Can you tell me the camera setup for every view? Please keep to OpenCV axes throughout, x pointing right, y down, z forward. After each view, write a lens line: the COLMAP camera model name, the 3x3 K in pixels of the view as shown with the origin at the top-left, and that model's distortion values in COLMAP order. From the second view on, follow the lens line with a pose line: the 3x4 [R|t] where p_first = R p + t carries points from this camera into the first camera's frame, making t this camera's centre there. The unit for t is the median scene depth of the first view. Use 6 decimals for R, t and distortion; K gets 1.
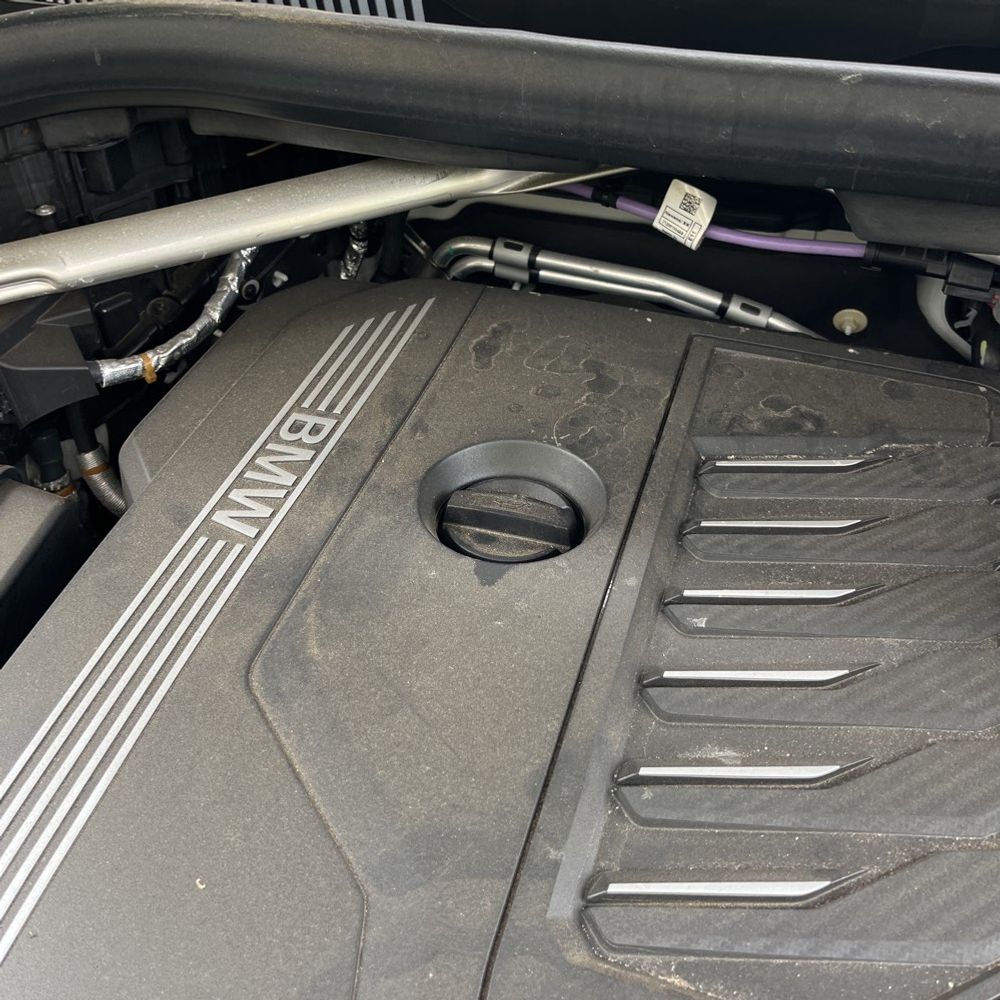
lens RADIAL K [[1015.9, 0, 500.0], [0, 1015.9, 500.0], [0, 0, 1]] dist [0.049654, -0.057681]
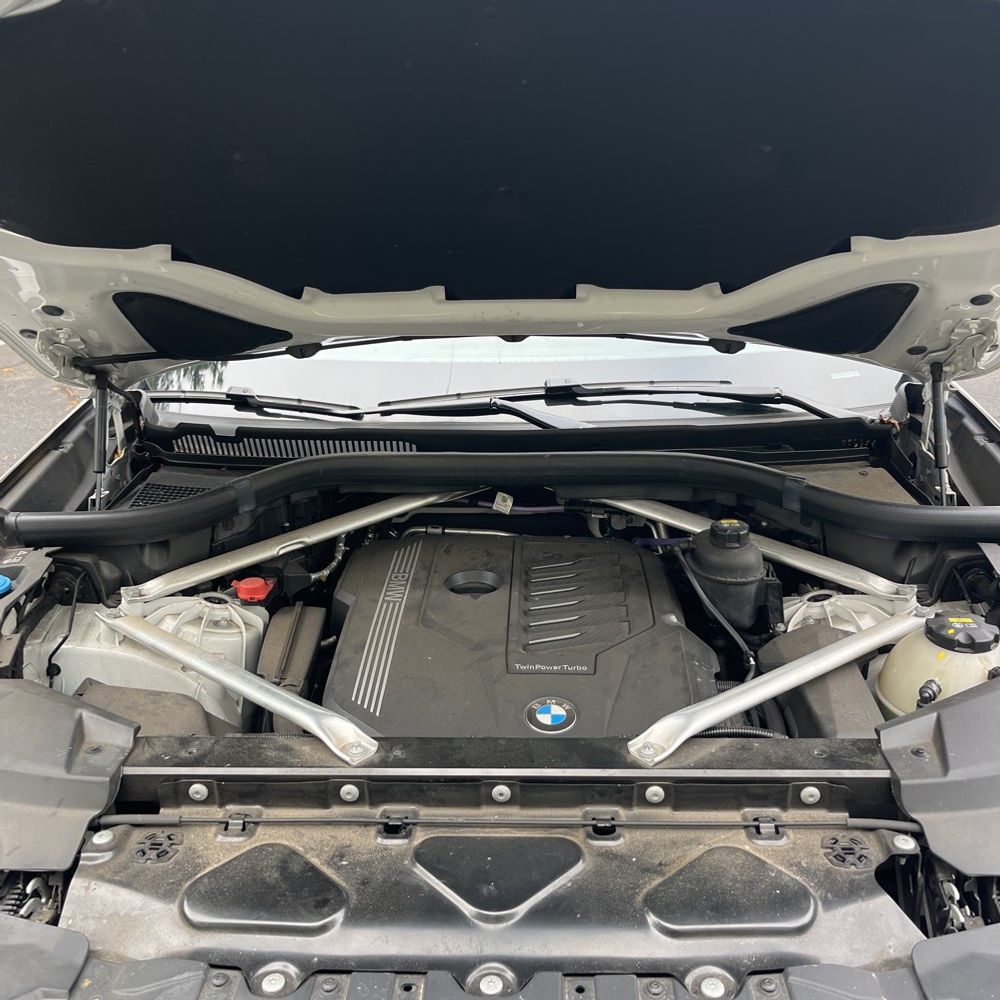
lens RADIAL K [[1015.9, 0, 500.0], [0, 1015.9, 500.0], [0, 0, 1]] dist [0.049654, -0.057681]
pose [[0.964669, -0.102519, 0.242699, -0.575722], [0.181158, 0.926968, -0.328499, 0.718044], [-0.191297, 0.360860, 0.912790, -1.783949]]
